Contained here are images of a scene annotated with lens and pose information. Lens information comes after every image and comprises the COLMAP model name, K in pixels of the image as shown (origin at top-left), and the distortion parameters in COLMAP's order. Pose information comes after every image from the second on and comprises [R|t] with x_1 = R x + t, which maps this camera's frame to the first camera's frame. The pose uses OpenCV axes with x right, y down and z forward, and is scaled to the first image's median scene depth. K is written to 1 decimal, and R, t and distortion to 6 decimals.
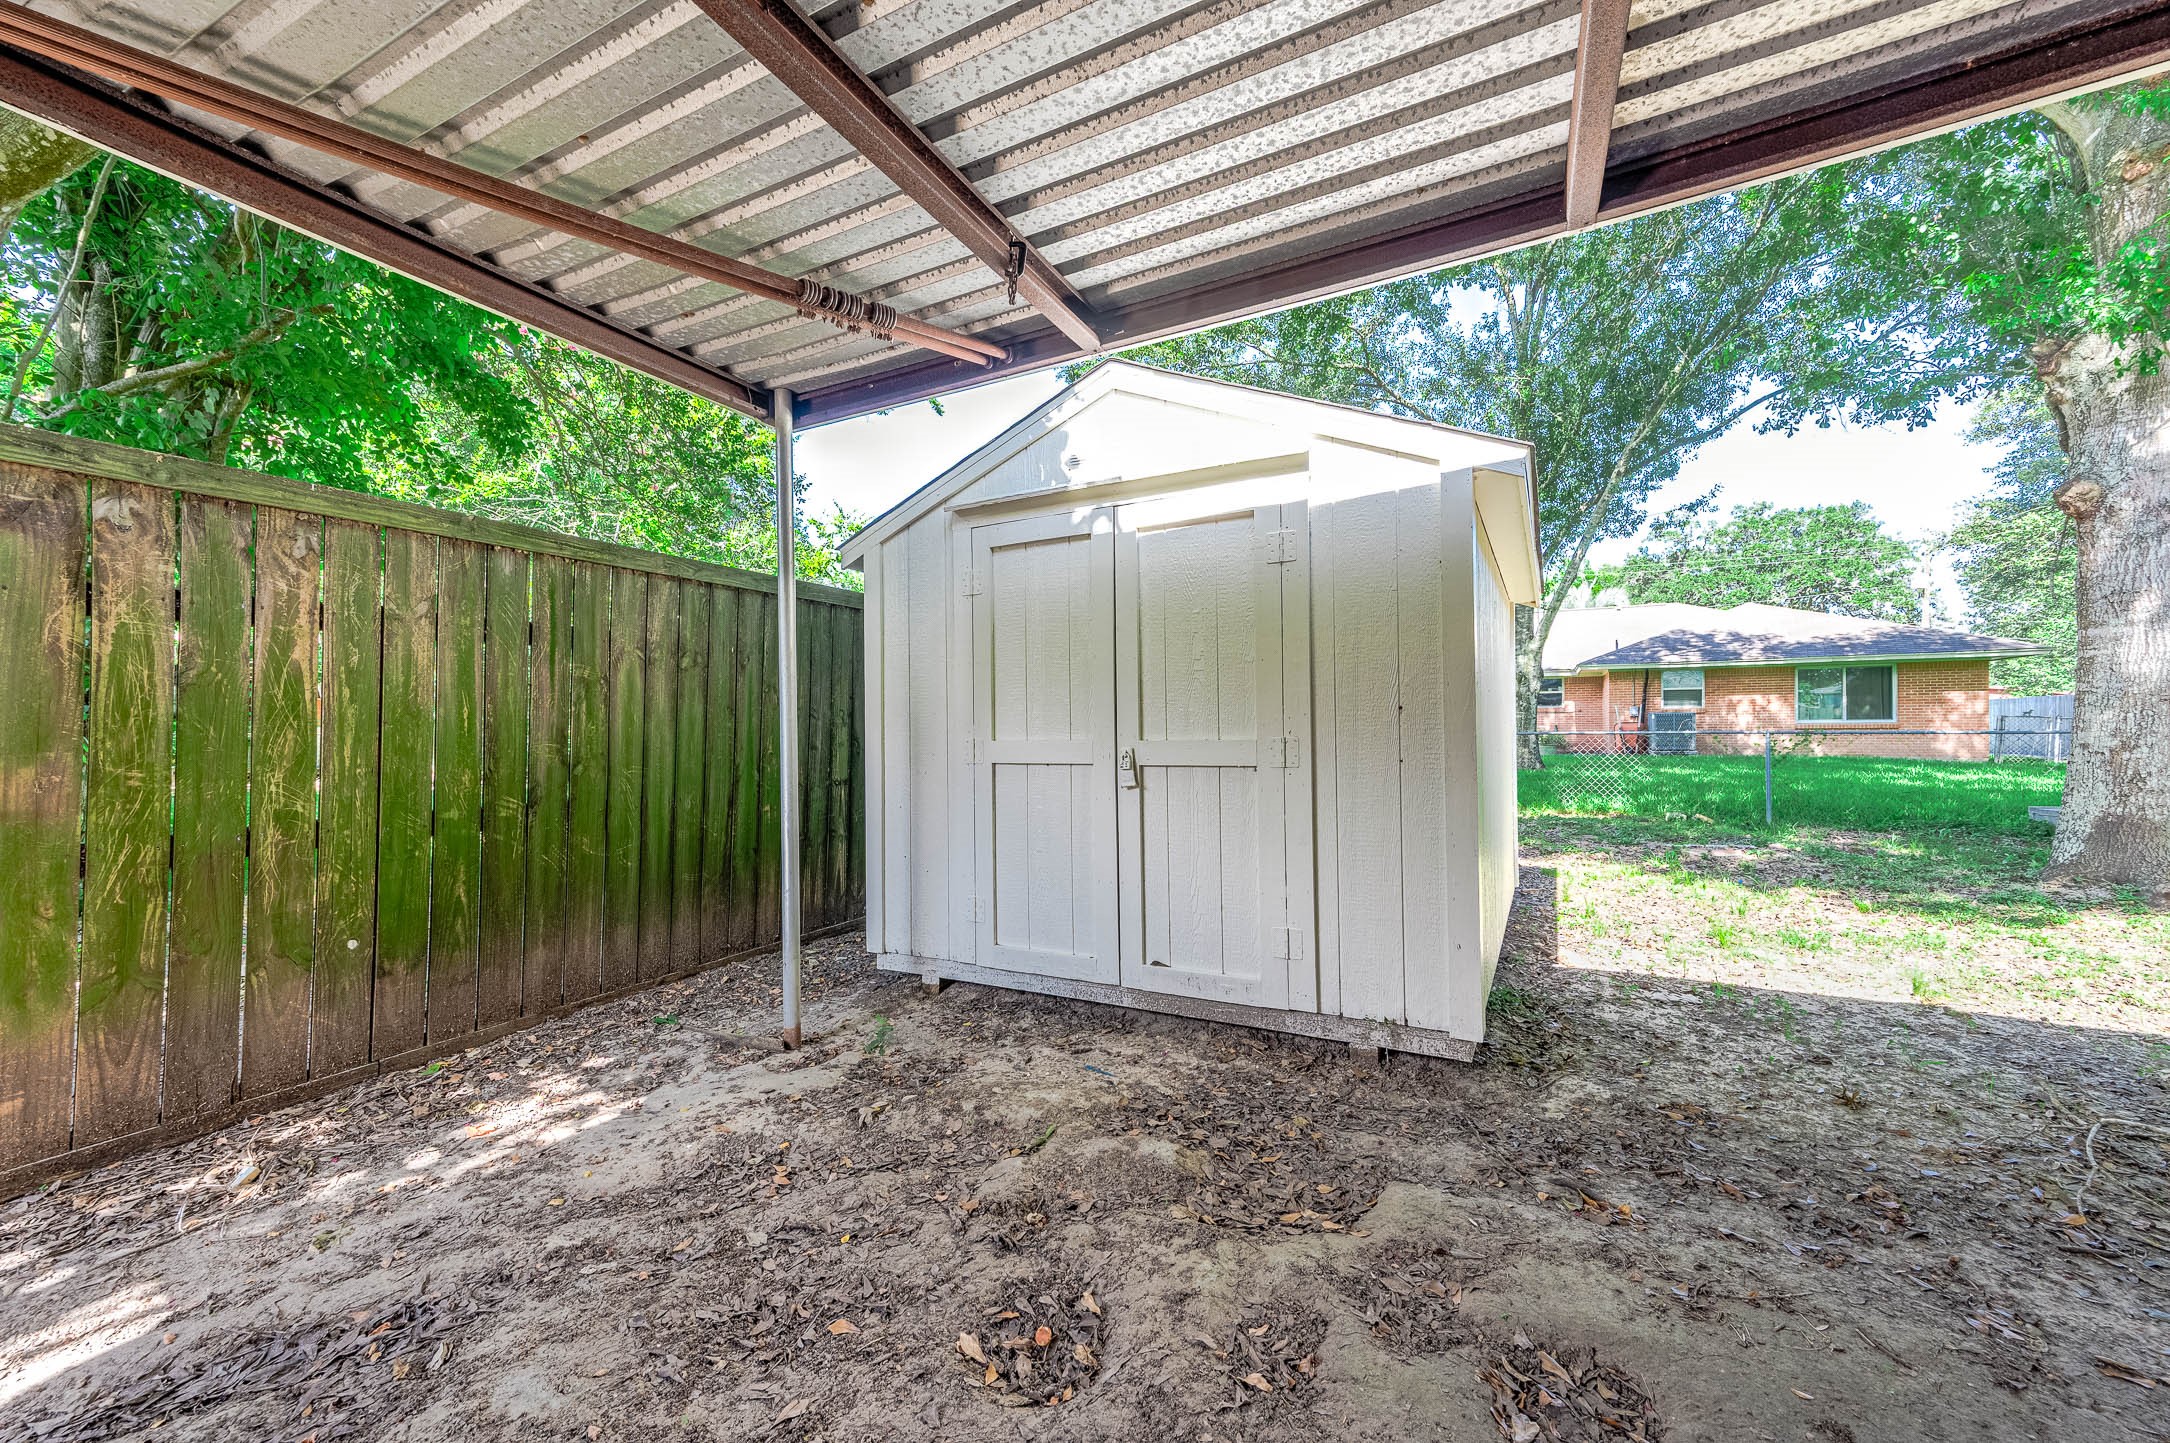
lens RADIAL K [[848.6, 0, 1092.7], [0, 848.6, 732.6], [0, 0, 1]] dist [0.021815, 0.000421]
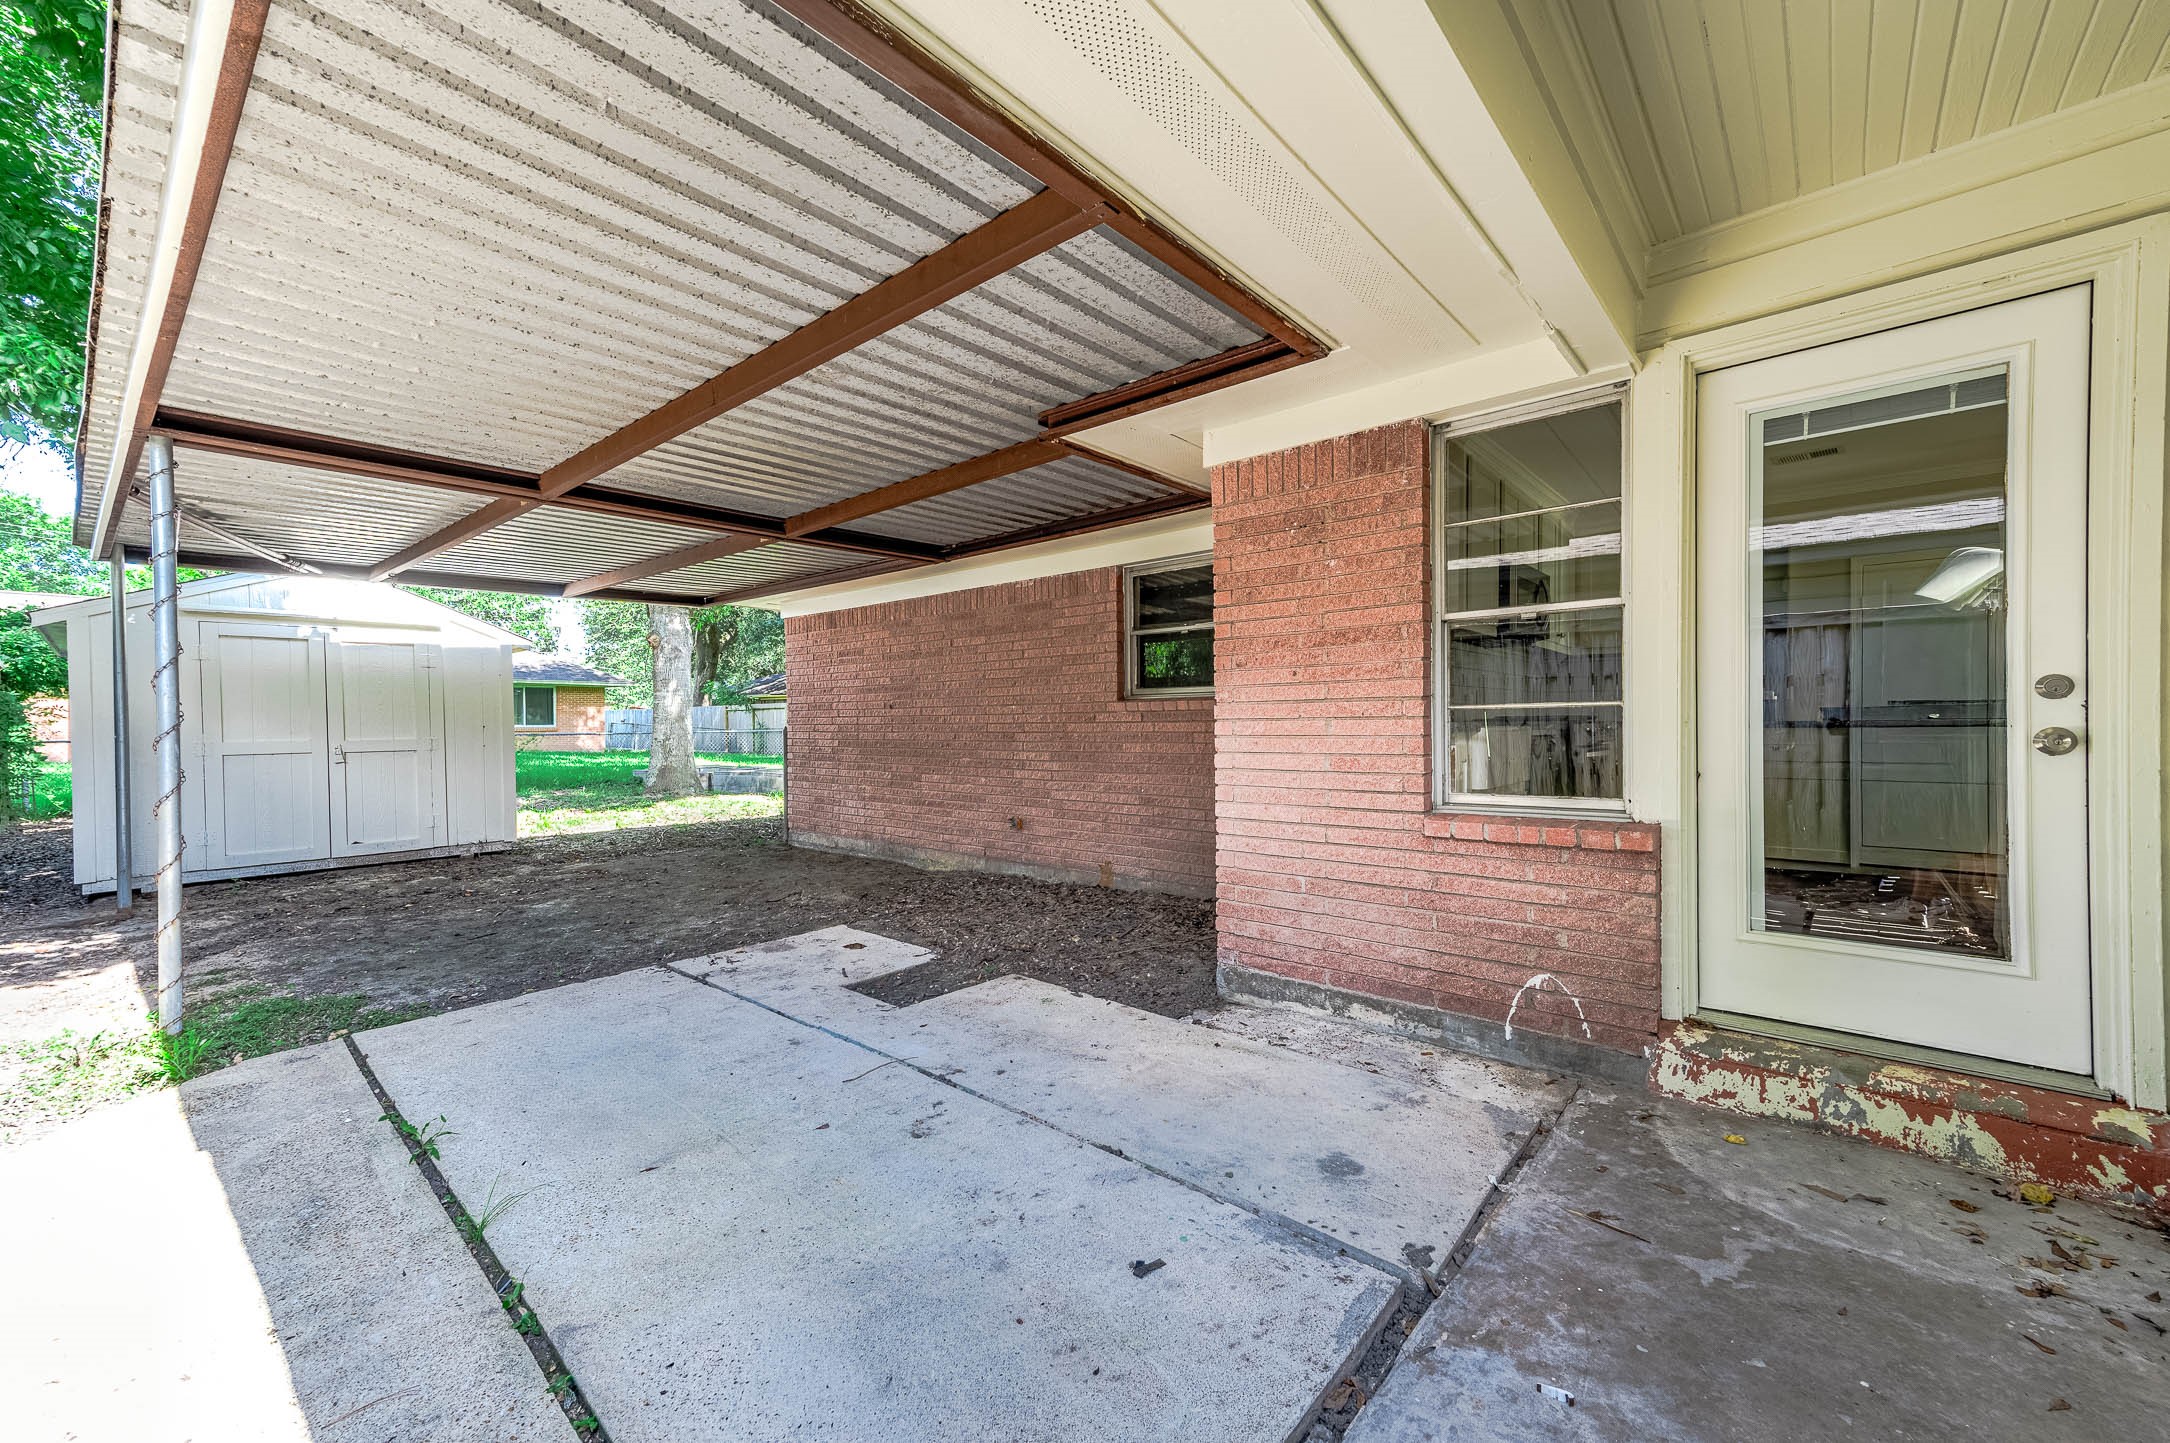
lens RADIAL K [[848.6, 0, 1092.7], [0, 848.6, 732.6], [0, 0, 1]] dist [0.021815, 0.000421]
pose [[0.235826, -0.005626, 0.971779, -0.330350], [0.008537, 0.999957, 0.003717, -0.000487], [-0.971758, 0.007420, 0.235863, -0.277279]]
